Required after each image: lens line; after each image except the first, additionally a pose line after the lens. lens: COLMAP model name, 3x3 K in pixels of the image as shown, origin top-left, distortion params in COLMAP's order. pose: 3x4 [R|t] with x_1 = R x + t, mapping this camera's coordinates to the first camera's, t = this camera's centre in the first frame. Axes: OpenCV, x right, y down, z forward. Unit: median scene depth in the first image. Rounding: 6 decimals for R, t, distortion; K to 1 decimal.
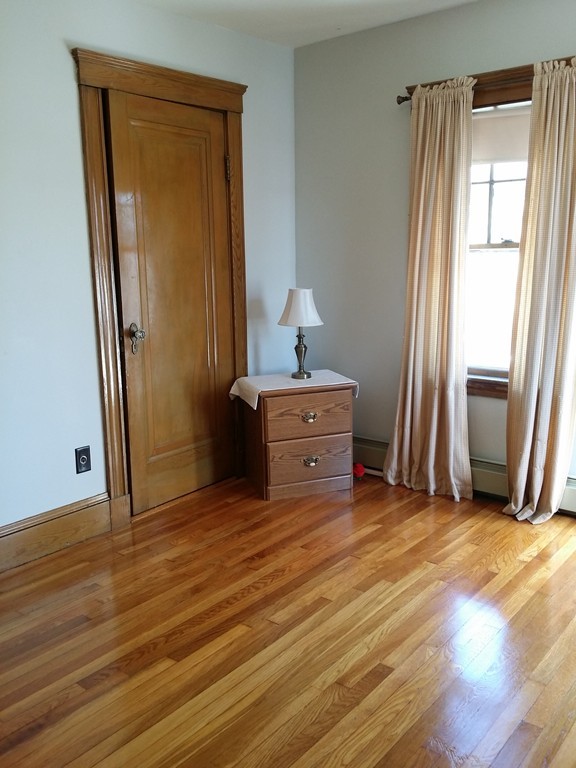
lens RADIAL K [[692.7, 0, 288.0], [0, 692.7, 384.0], [0, 0, 1]] dist [0.108277, -0.015198]
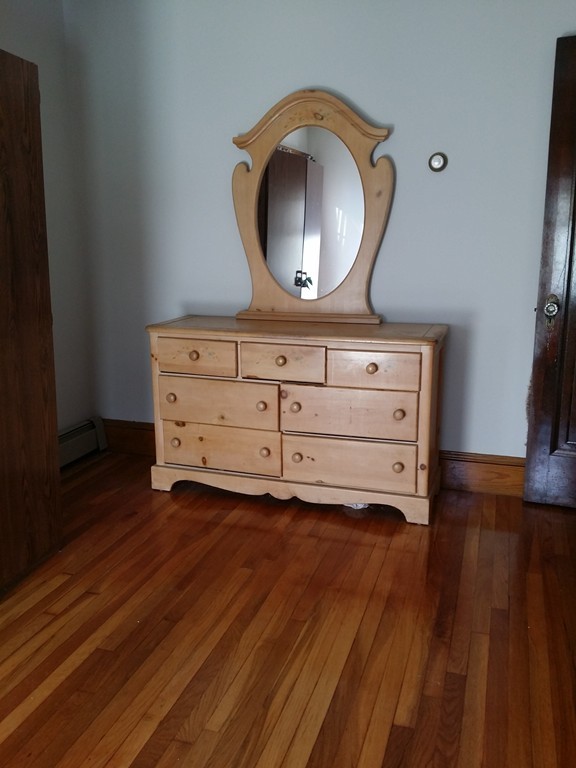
lens RADIAL K [[692.7, 0, 288.0], [0, 692.7, 384.0], [0, 0, 1]] dist [0.108277, -0.015198]
pose [[-0.925348, 0.115732, -0.361021, 0.225568], [-0.045126, 0.911874, 0.407981, -0.319604], [0.376423, 0.393816, -0.838579, 1.648260]]
